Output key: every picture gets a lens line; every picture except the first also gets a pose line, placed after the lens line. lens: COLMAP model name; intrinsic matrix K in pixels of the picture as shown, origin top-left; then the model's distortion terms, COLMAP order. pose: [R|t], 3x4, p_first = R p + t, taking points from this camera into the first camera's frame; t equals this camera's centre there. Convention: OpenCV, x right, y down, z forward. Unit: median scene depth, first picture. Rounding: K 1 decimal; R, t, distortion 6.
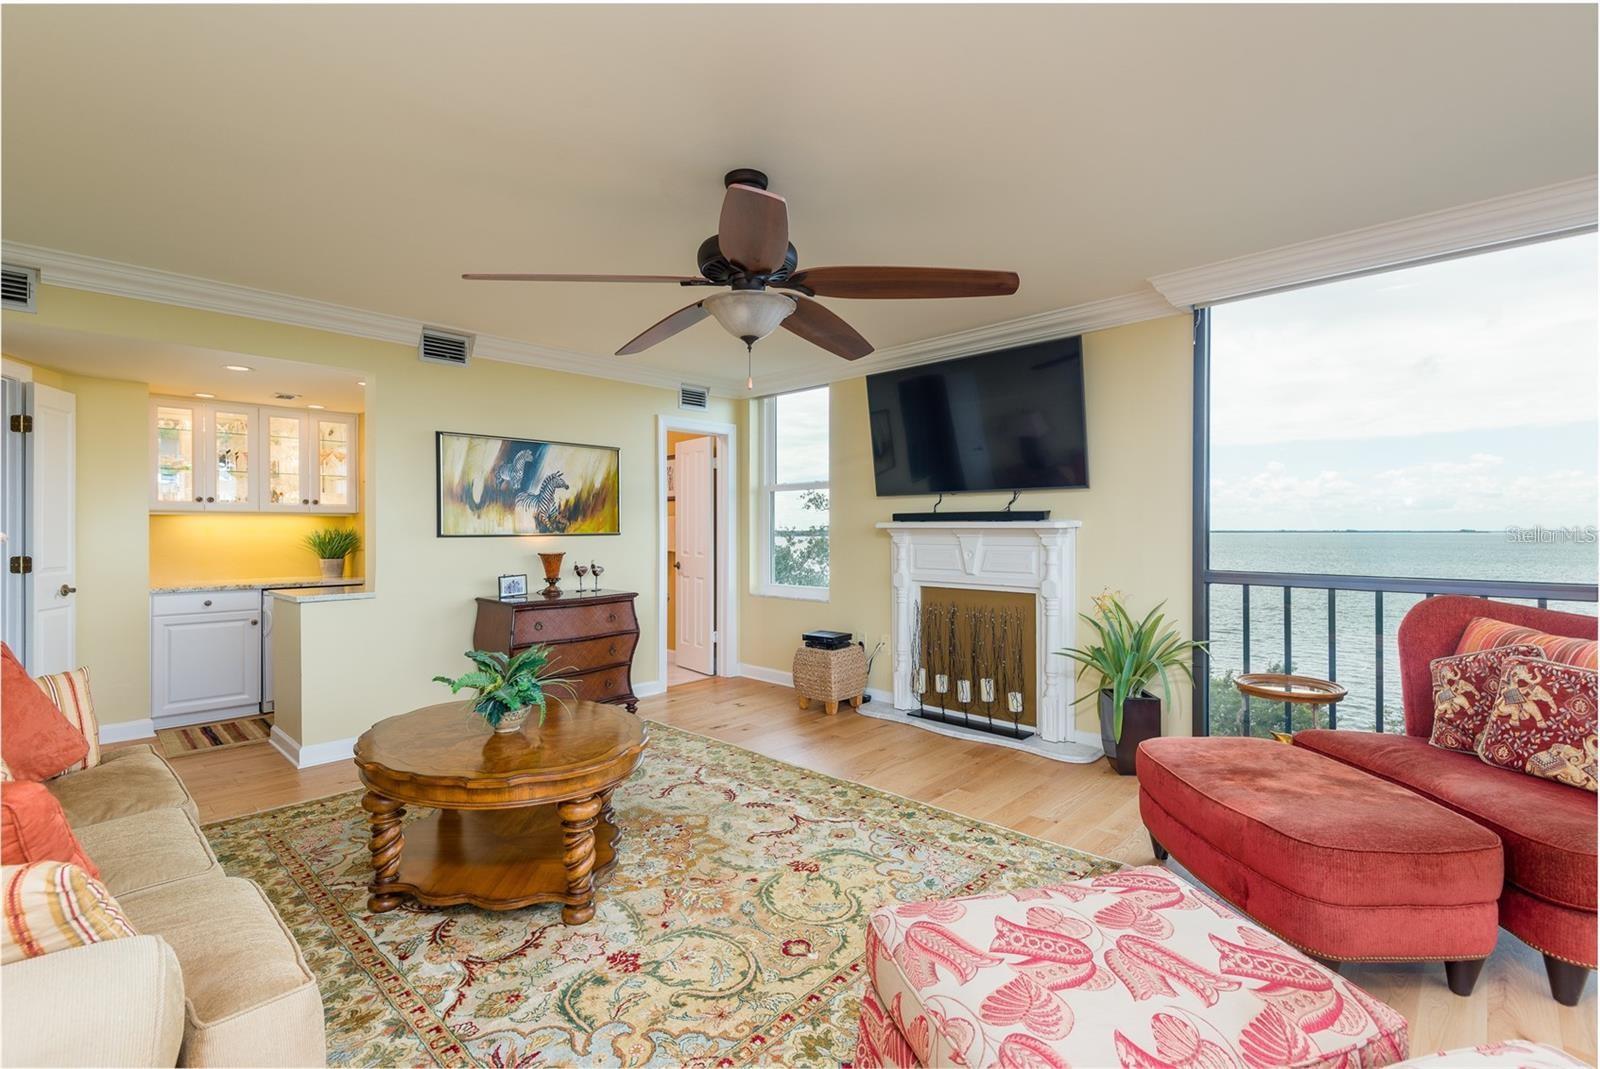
lens RADIAL K [[718.7, 0, 795.4], [0, 718.7, 535.4], [0, 0, 1]] dist [0.013251, -0.001463]
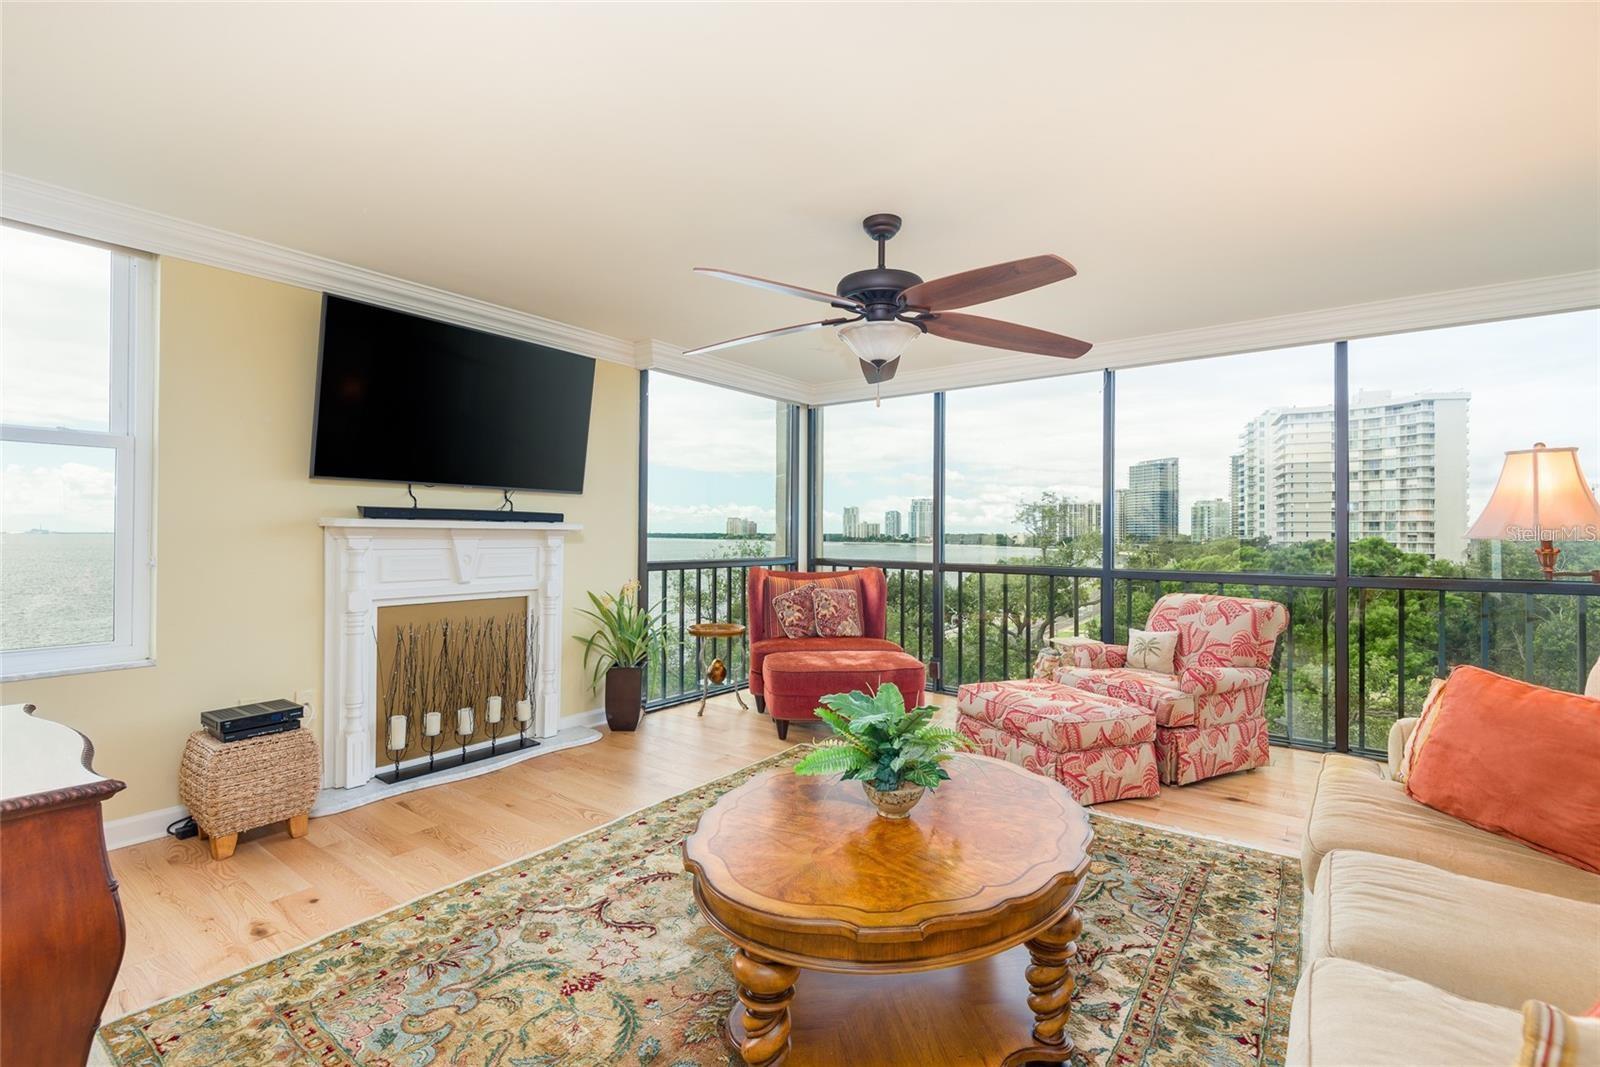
lens RADIAL K [[718.7, 0, 804.0], [0, 718.7, 531.3], [0, 0, 1]] dist [0.013251, -0.001463]
pose [[-0.118038, 0.002430, 0.993006, -0.923248], [0.002572, 0.999994, -0.002142, -0.006080], [-0.993006, 0.002301, -0.118043, 0.988398]]
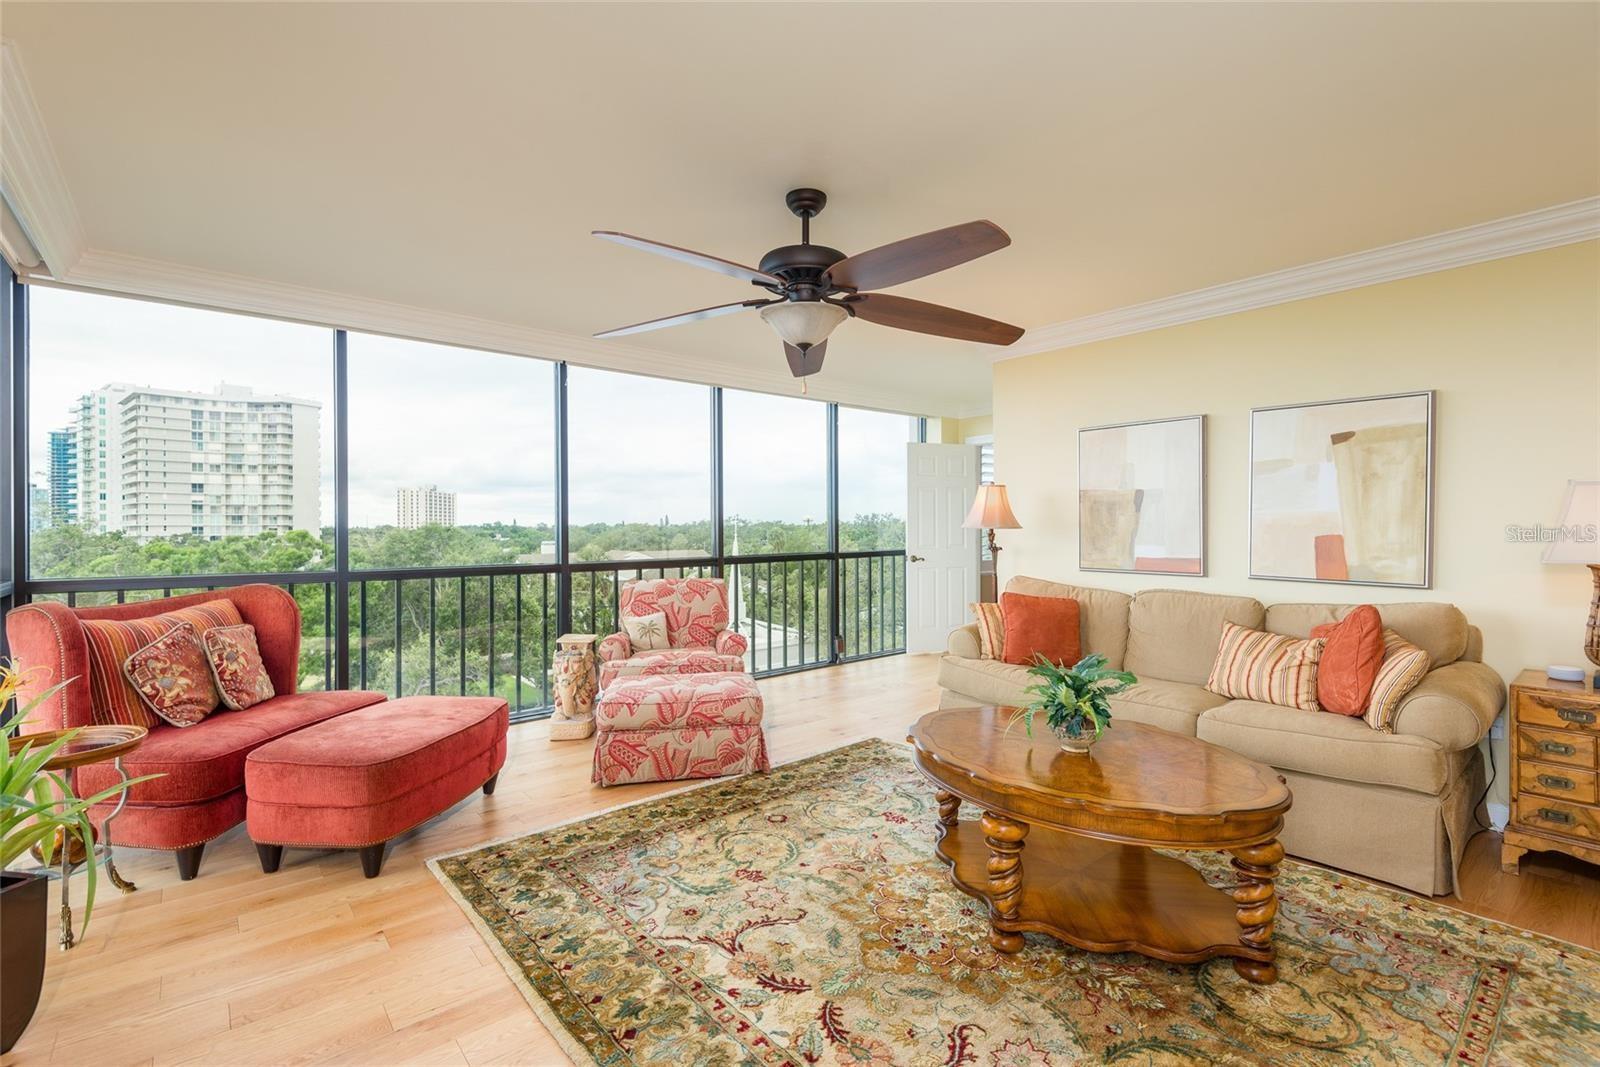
lens RADIAL K [[718.7, 0, 796.3], [0, 718.7, 505.8], [0, 0, 1]] dist [0.013251, -0.001463]
pose [[-0.993883, 0.009596, 0.110018, -0.134488], [0.007393, 0.999764, -0.020415, -0.013478], [-0.110188, -0.019476, -0.993720, 1.636724]]
